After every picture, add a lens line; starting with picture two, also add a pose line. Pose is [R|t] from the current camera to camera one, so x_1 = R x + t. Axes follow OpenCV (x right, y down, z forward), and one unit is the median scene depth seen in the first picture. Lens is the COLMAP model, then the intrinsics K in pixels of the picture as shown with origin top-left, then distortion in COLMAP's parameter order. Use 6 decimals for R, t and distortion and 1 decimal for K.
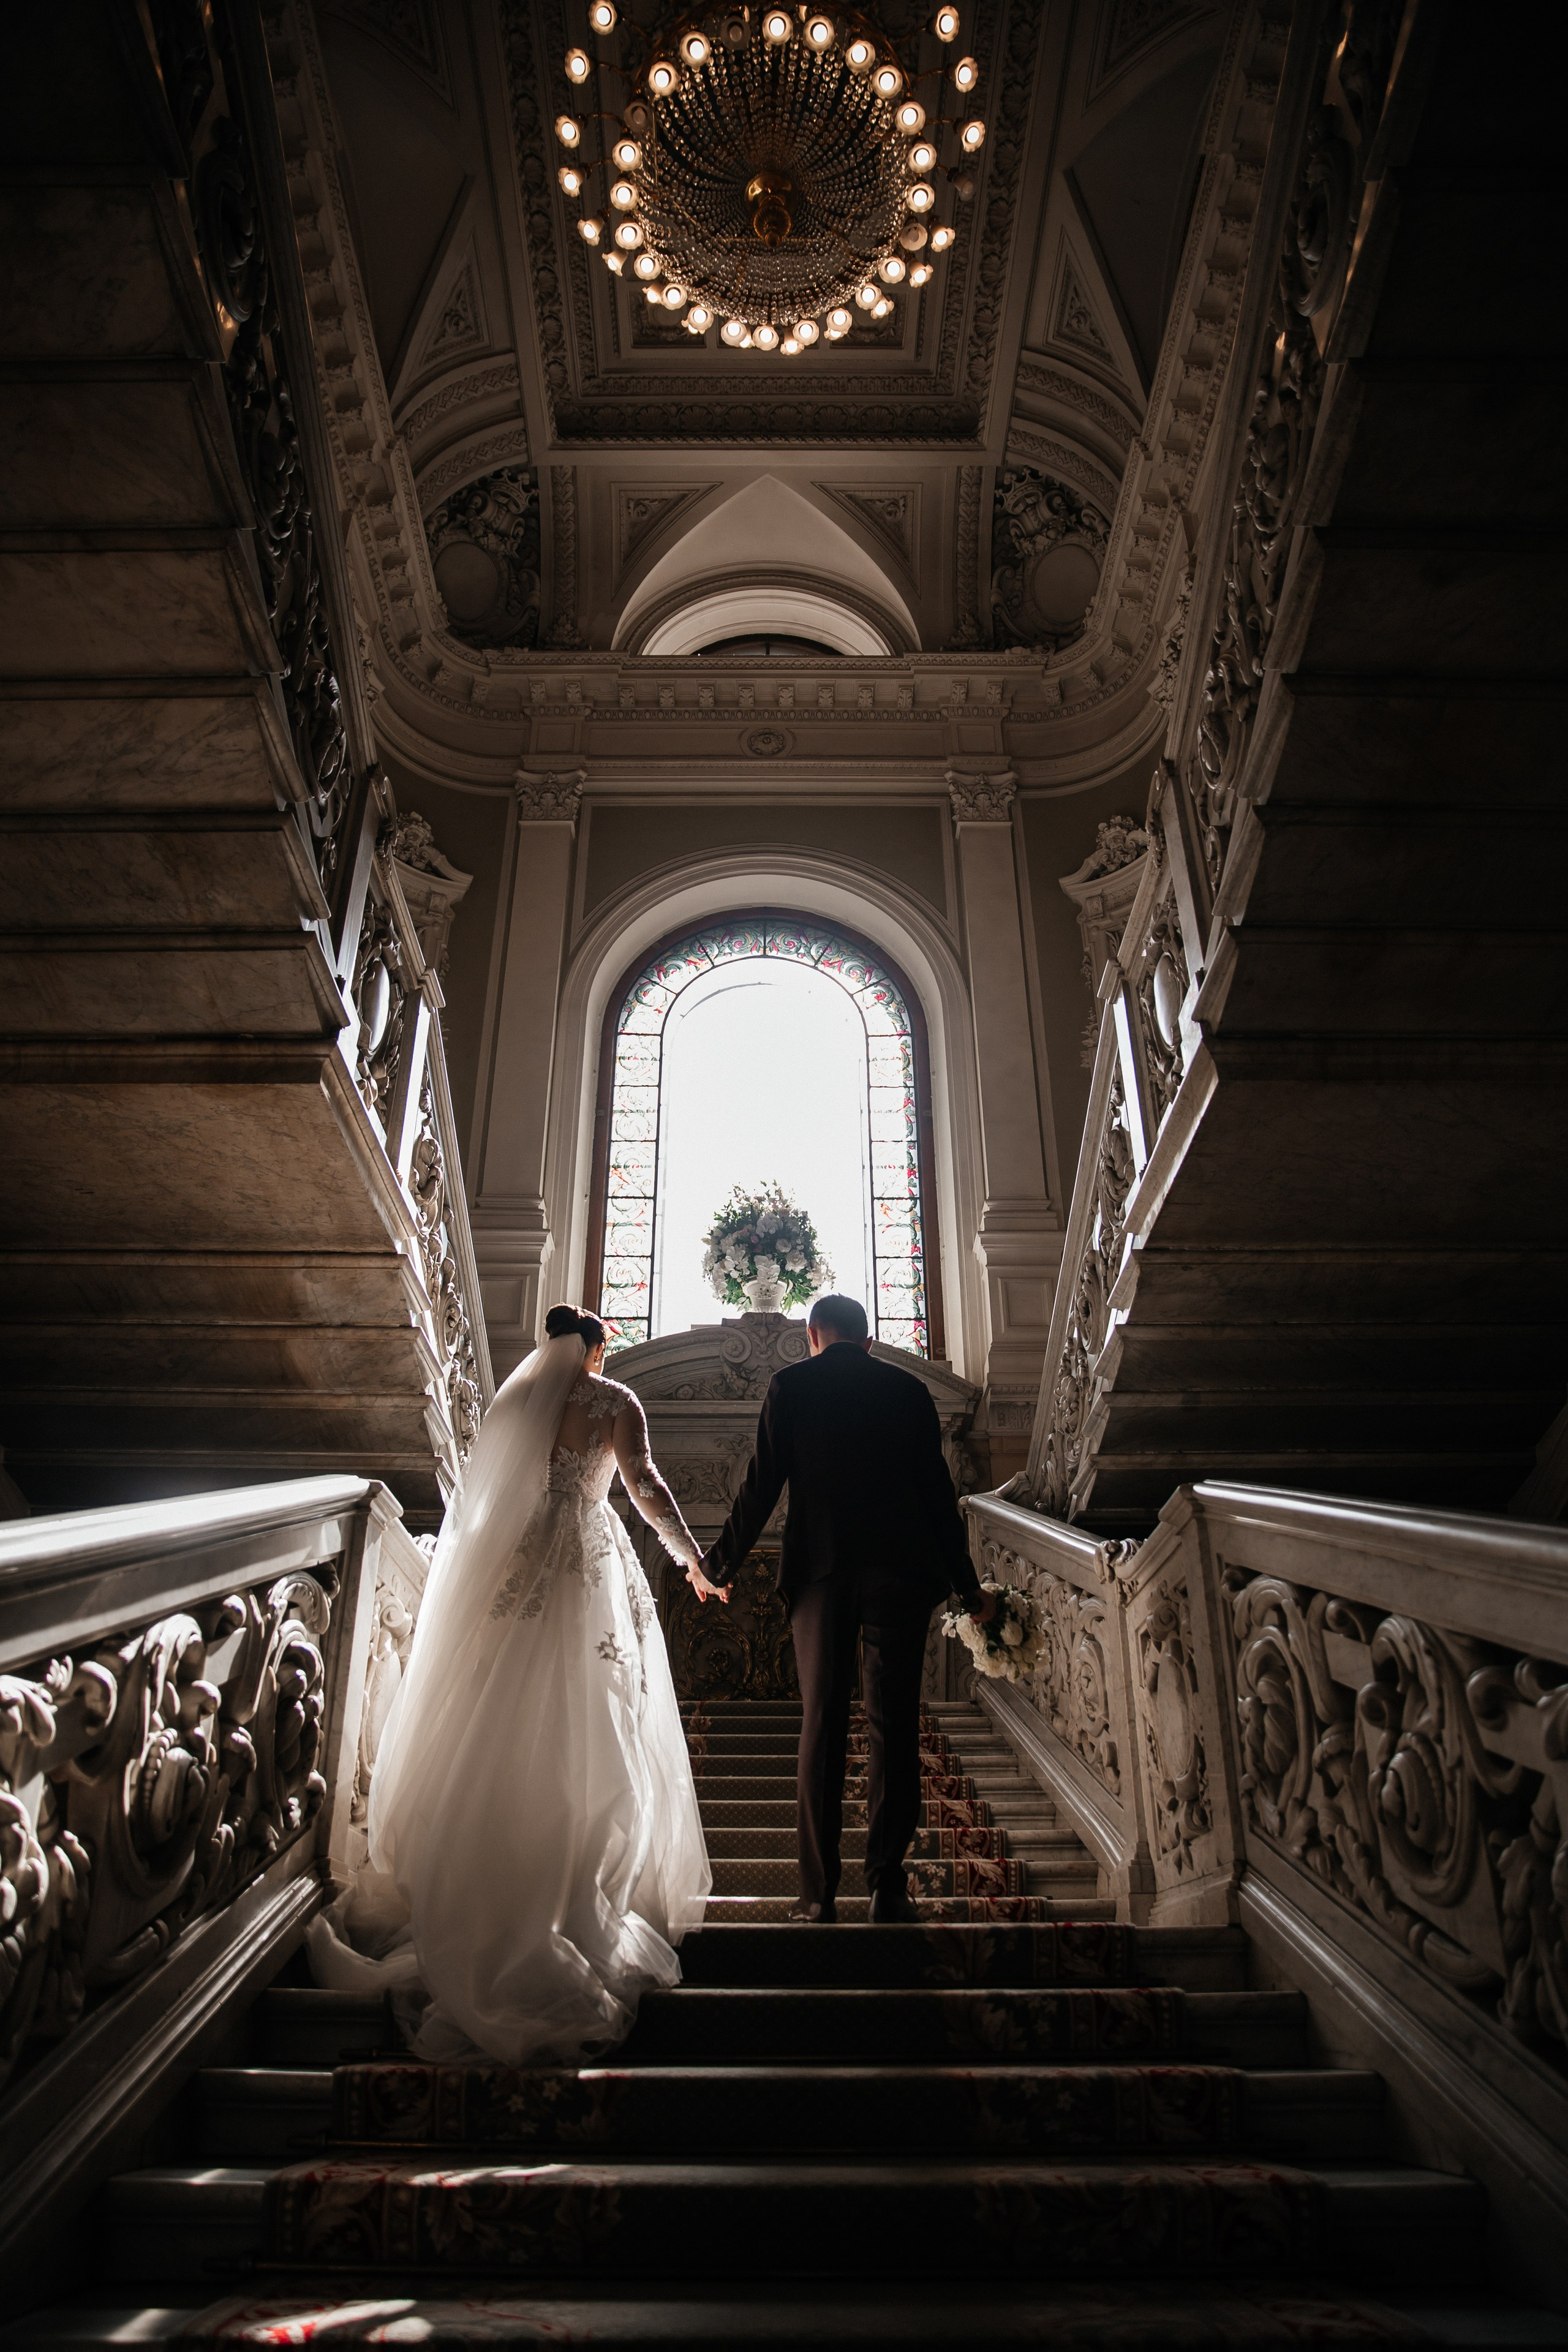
lens RADIAL K [[1613.7, 0, 783.8], [0, 1613.7, 1172.2], [0, 0, 1]] dist [-0.102898, 0.075976]
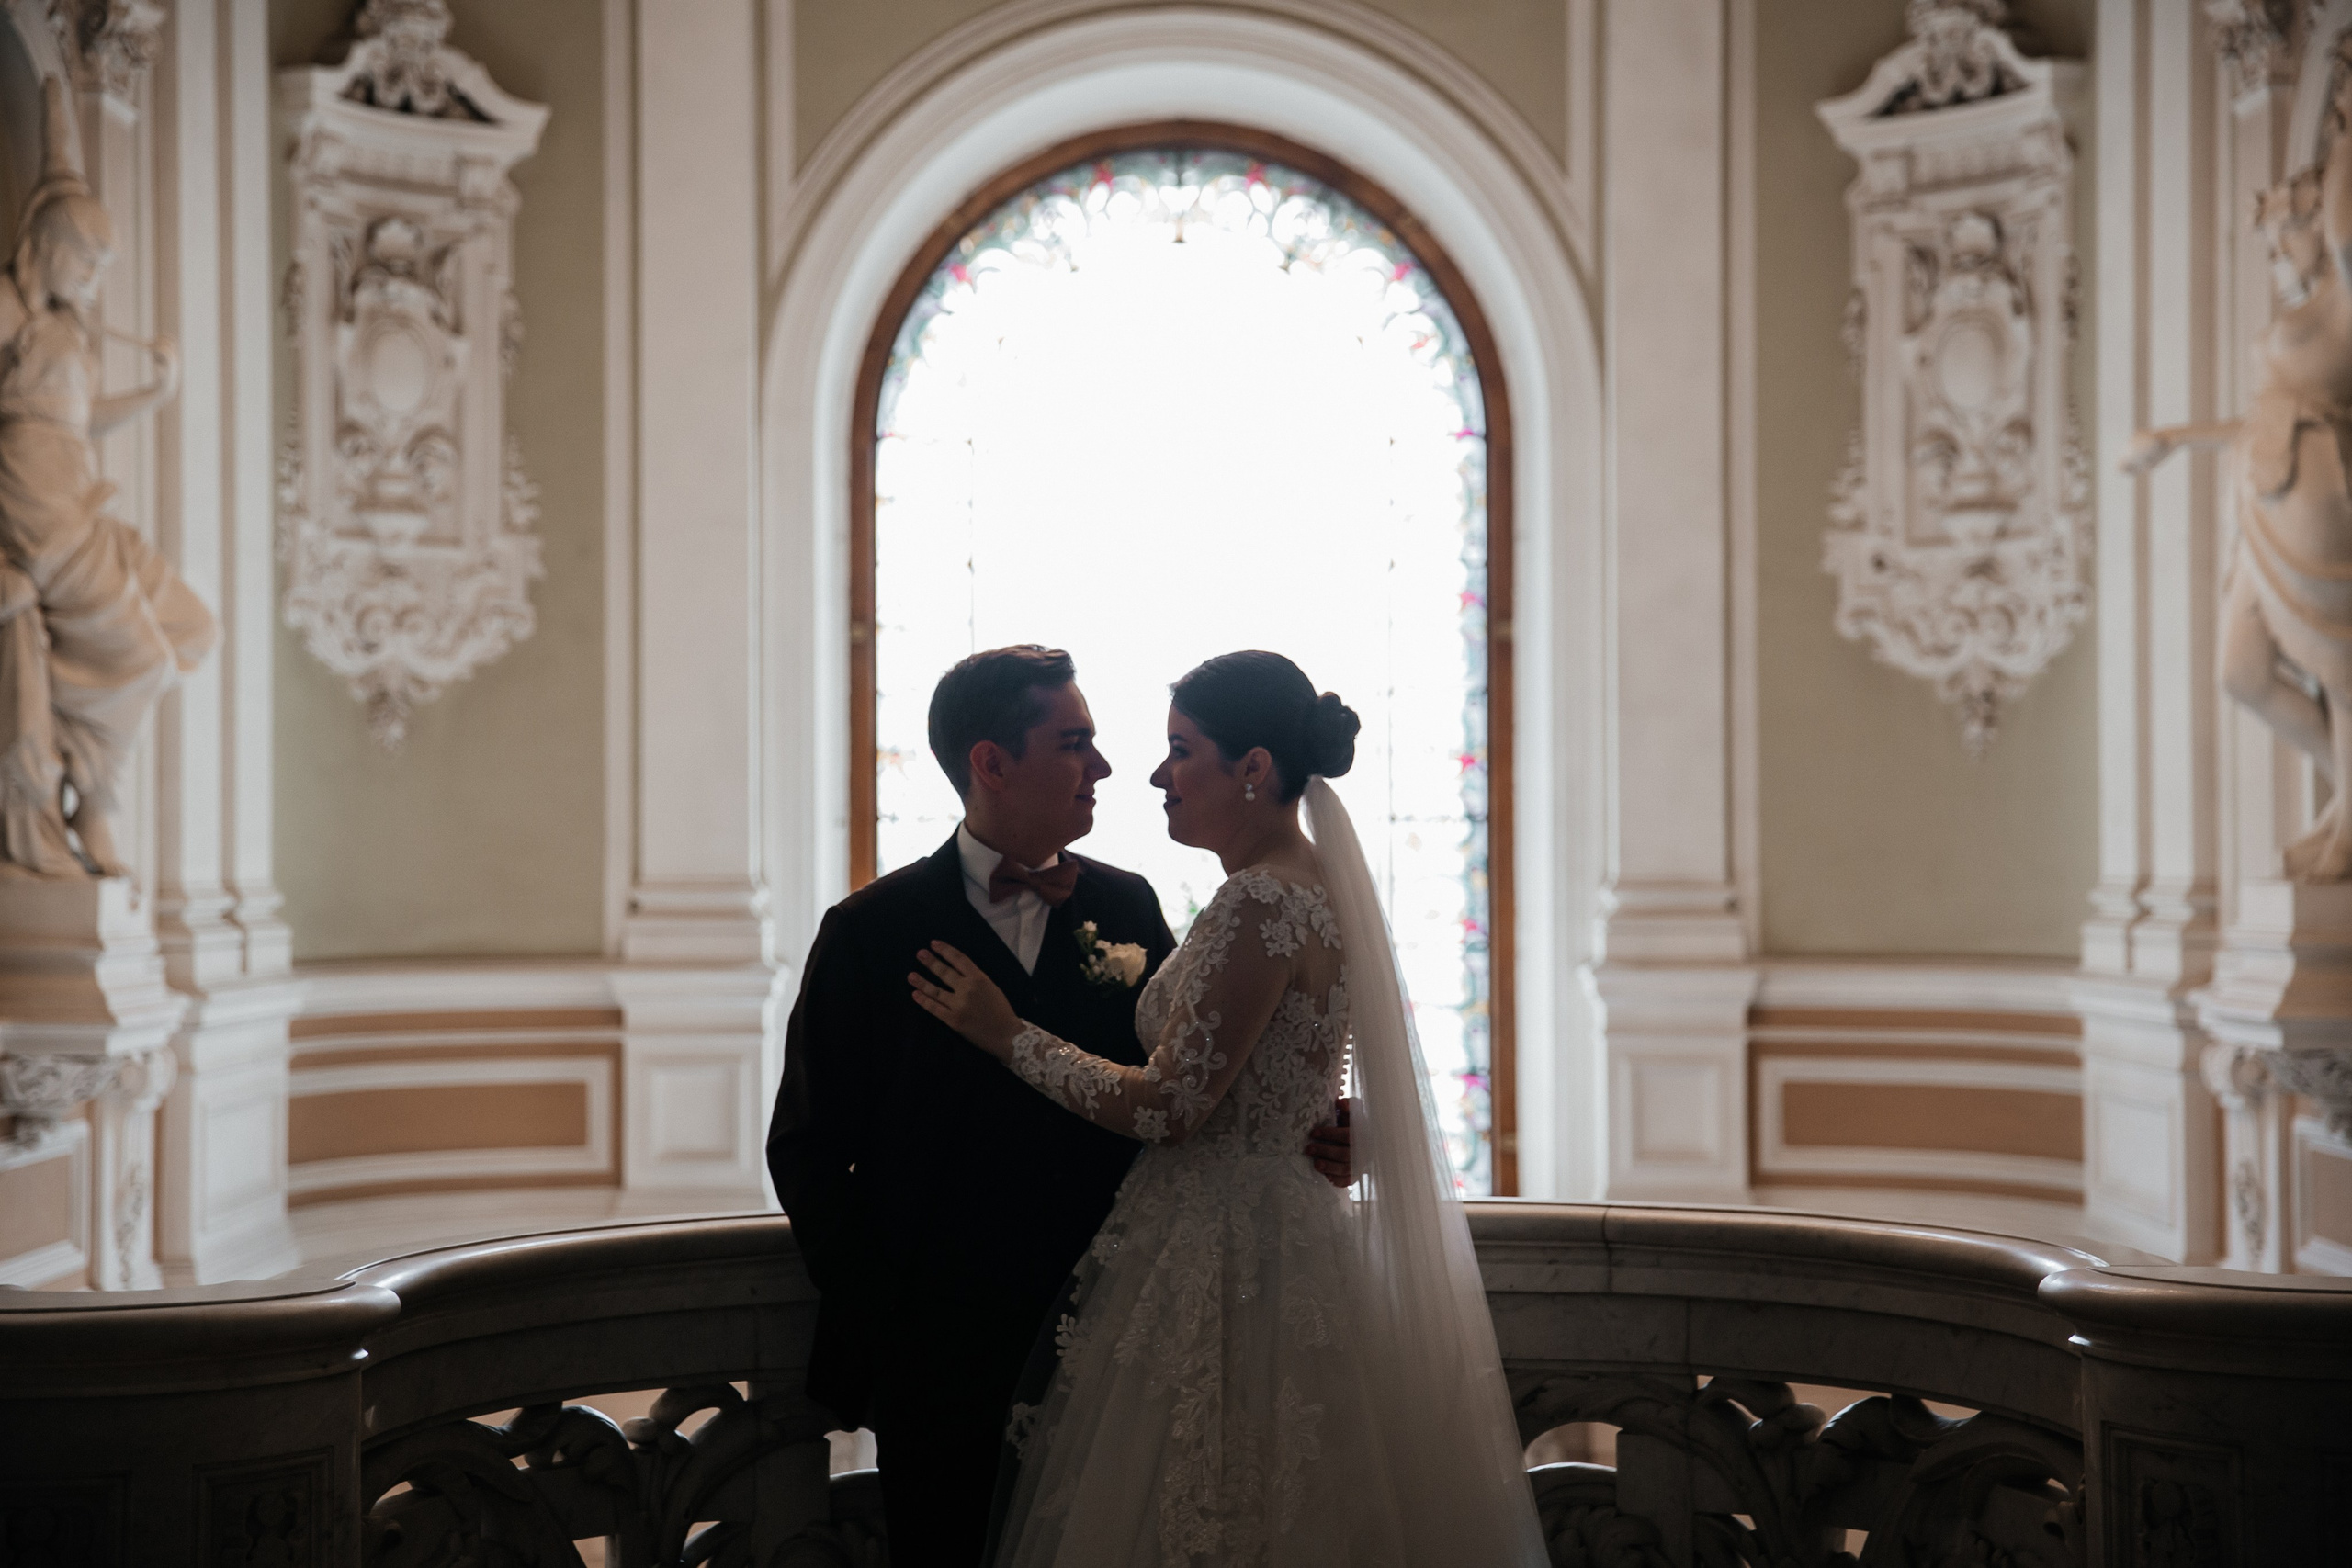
lens RADIAL K [[3596.2, 0, 1180.8], [0, 3596.2, 783.5], [0, 0, 1]] dist [0.132310, 0.000000]
pose [[0.999955, -0.002386, -0.009218, -0.003192], [0.006436, 0.882775, 0.469751, -0.723893], [0.007016, -0.469789, 0.882751, -0.020284]]
